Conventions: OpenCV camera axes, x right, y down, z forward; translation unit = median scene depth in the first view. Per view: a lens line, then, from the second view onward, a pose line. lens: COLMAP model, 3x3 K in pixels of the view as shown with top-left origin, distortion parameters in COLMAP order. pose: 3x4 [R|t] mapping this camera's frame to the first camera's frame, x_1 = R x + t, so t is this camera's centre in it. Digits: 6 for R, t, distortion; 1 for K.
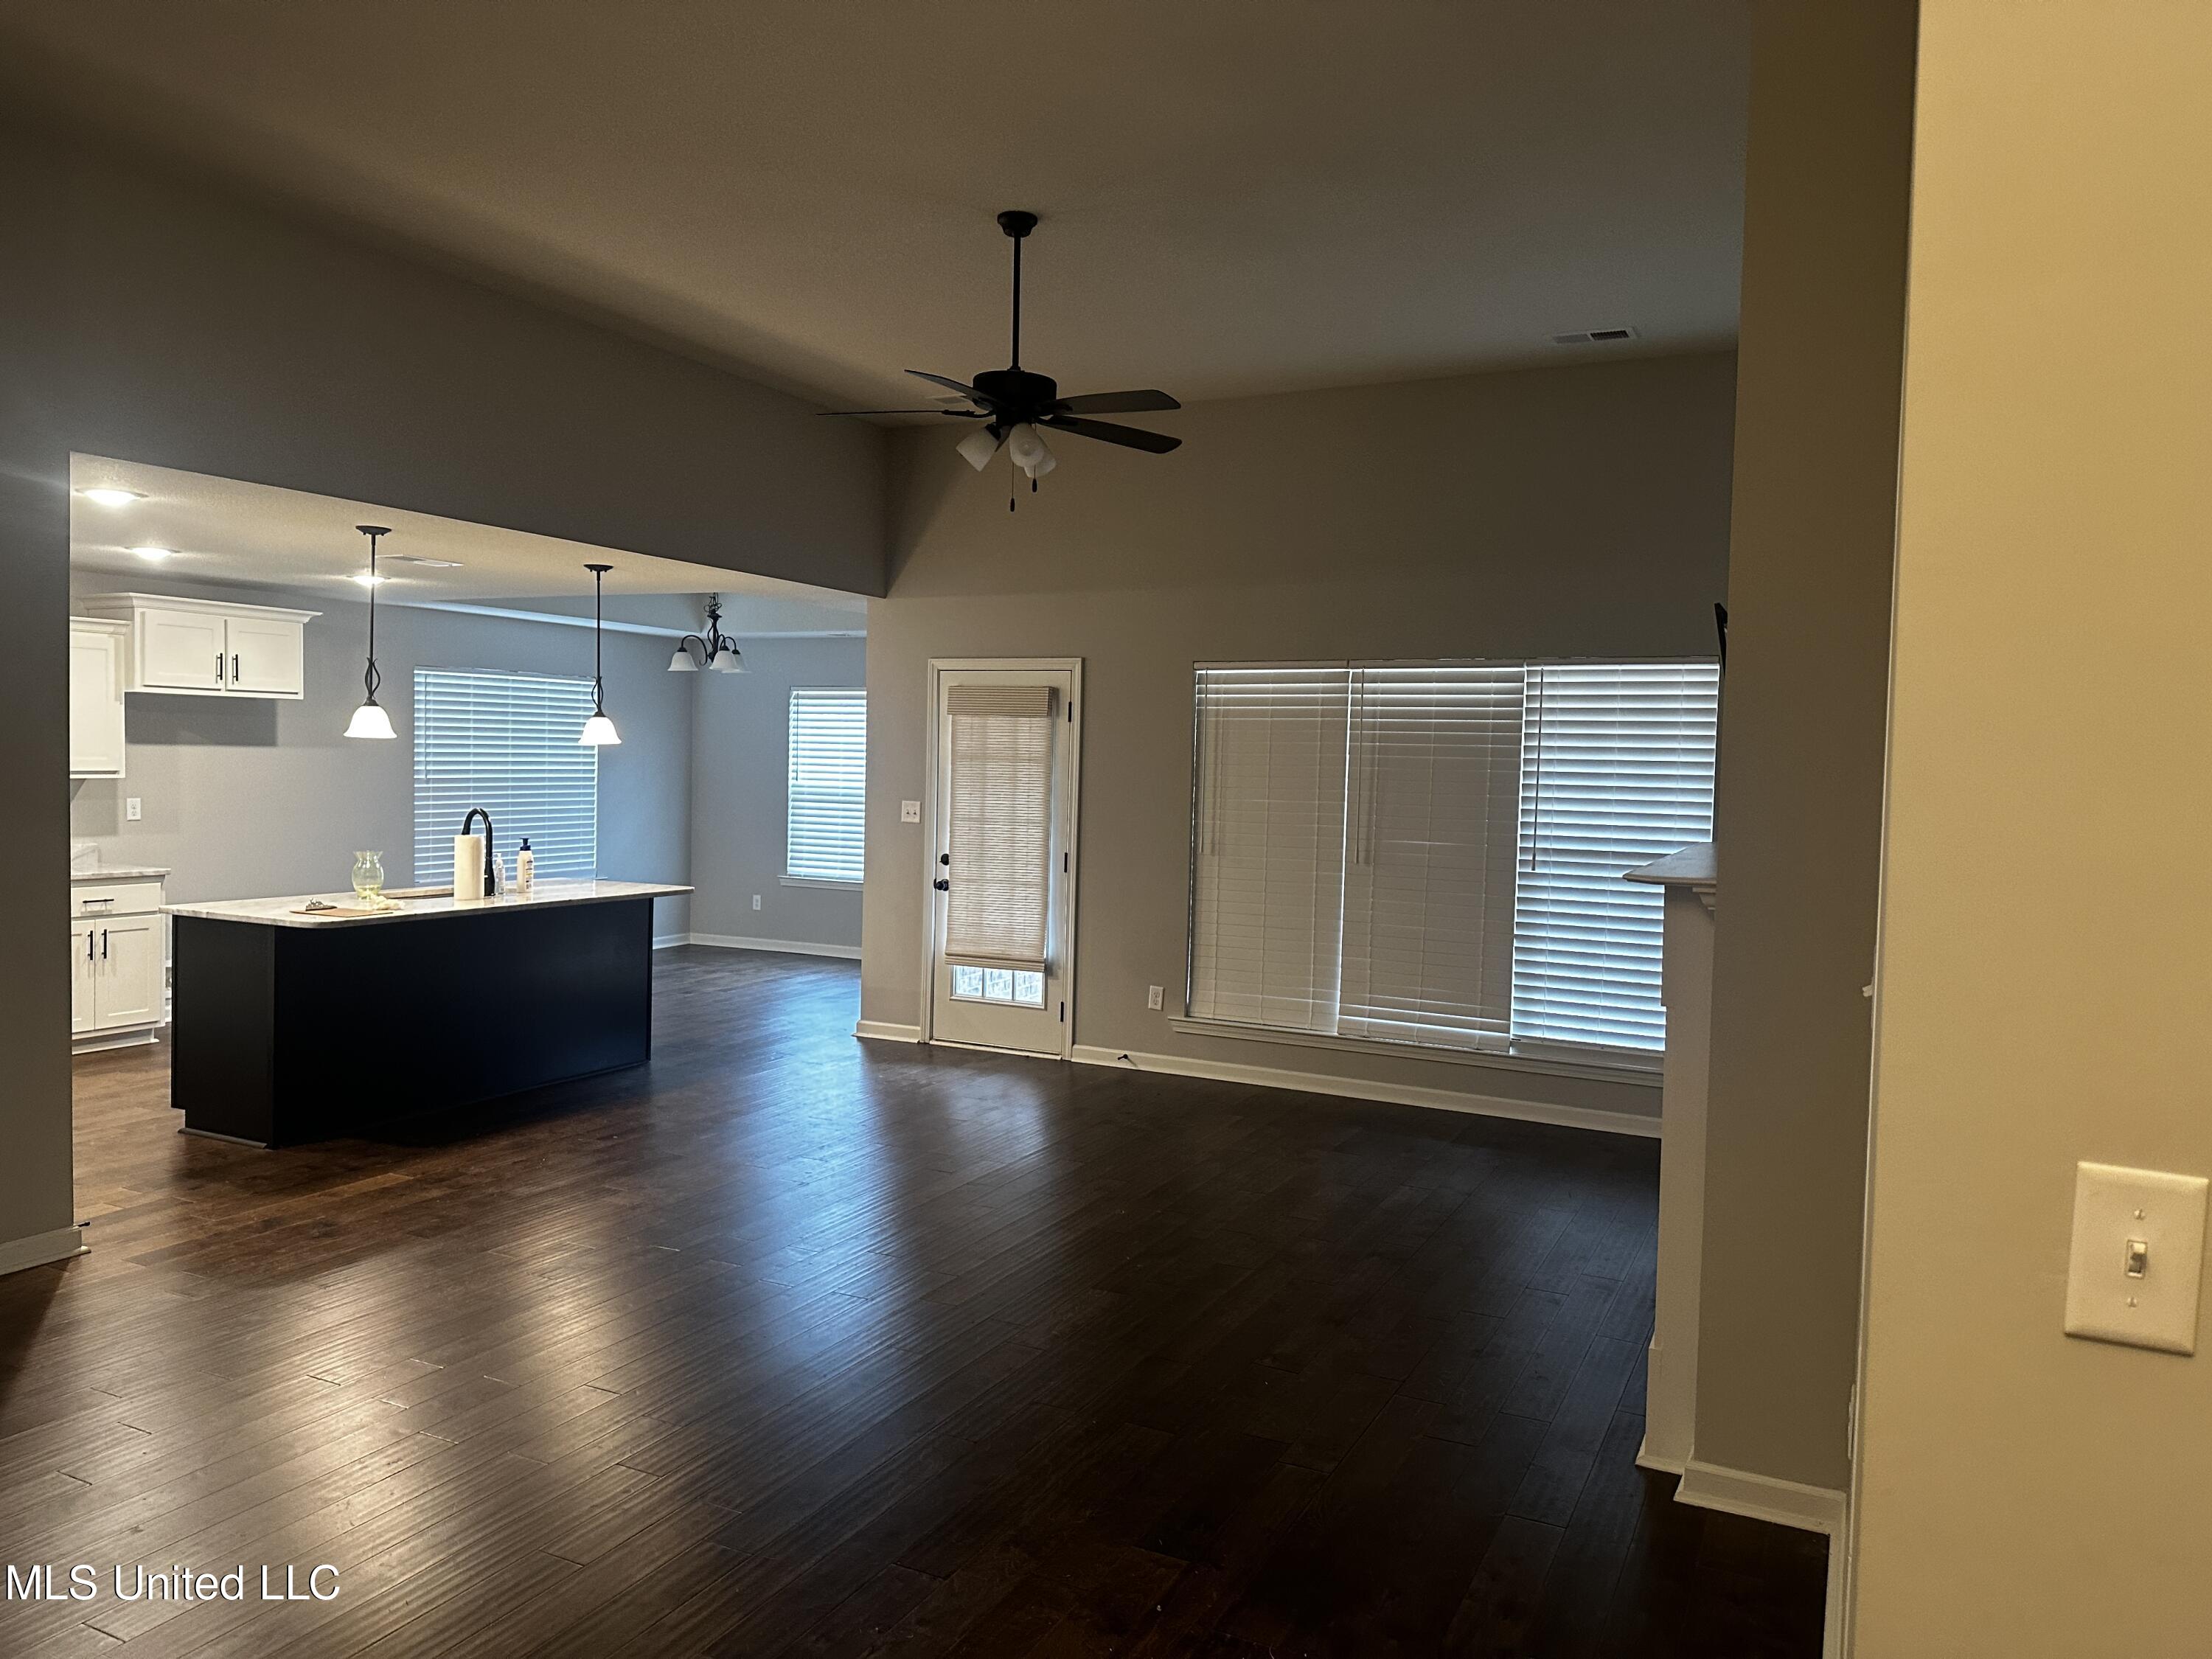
lens RADIAL K [[1539.5, 0, 1106.0], [0, 1539.5, 829.5], [0, 0, 1]] dist [0.100807, -0.122543]
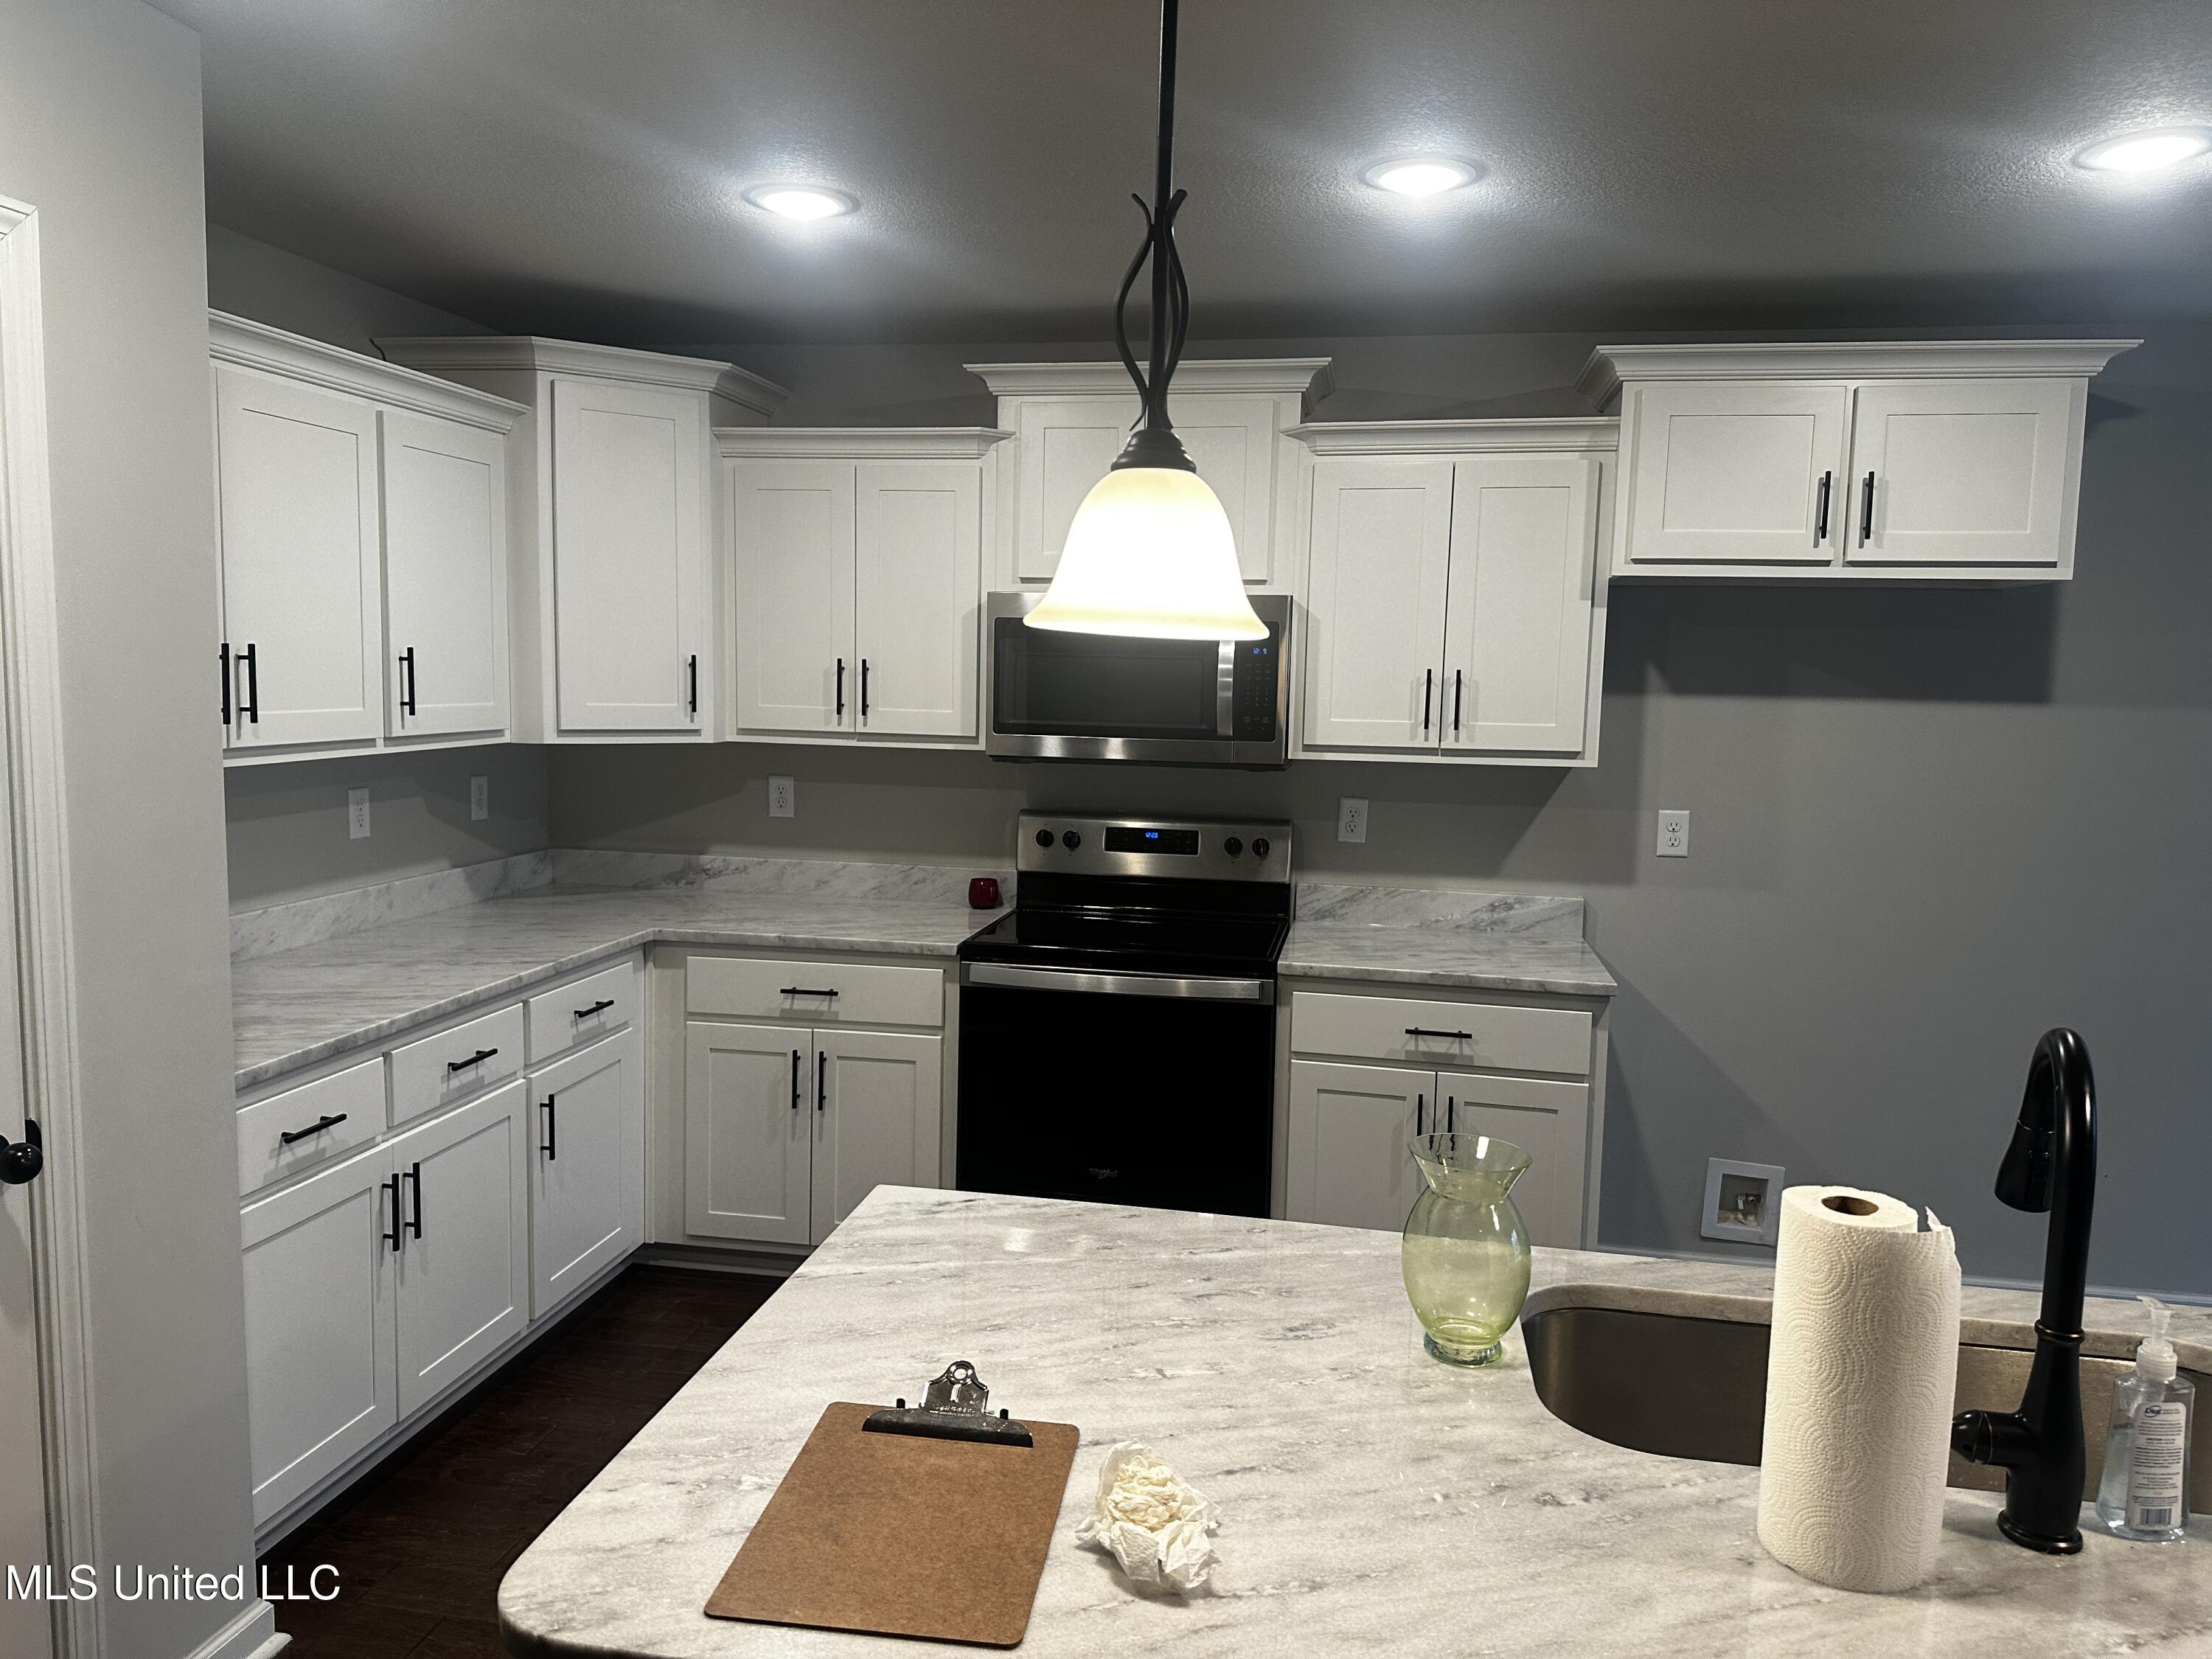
lens RADIAL K [[1539.5, 0, 1106.0], [0, 1539.5, 829.5], [0, 0, 1]] dist [0.100807, -0.122543]
pose [[0.280527, 0.084027, -0.956161, -0.235673], [-0.061955, 0.995669, 0.069322, -0.039037], [0.957845, 0.039793, 0.284518, 0.763225]]
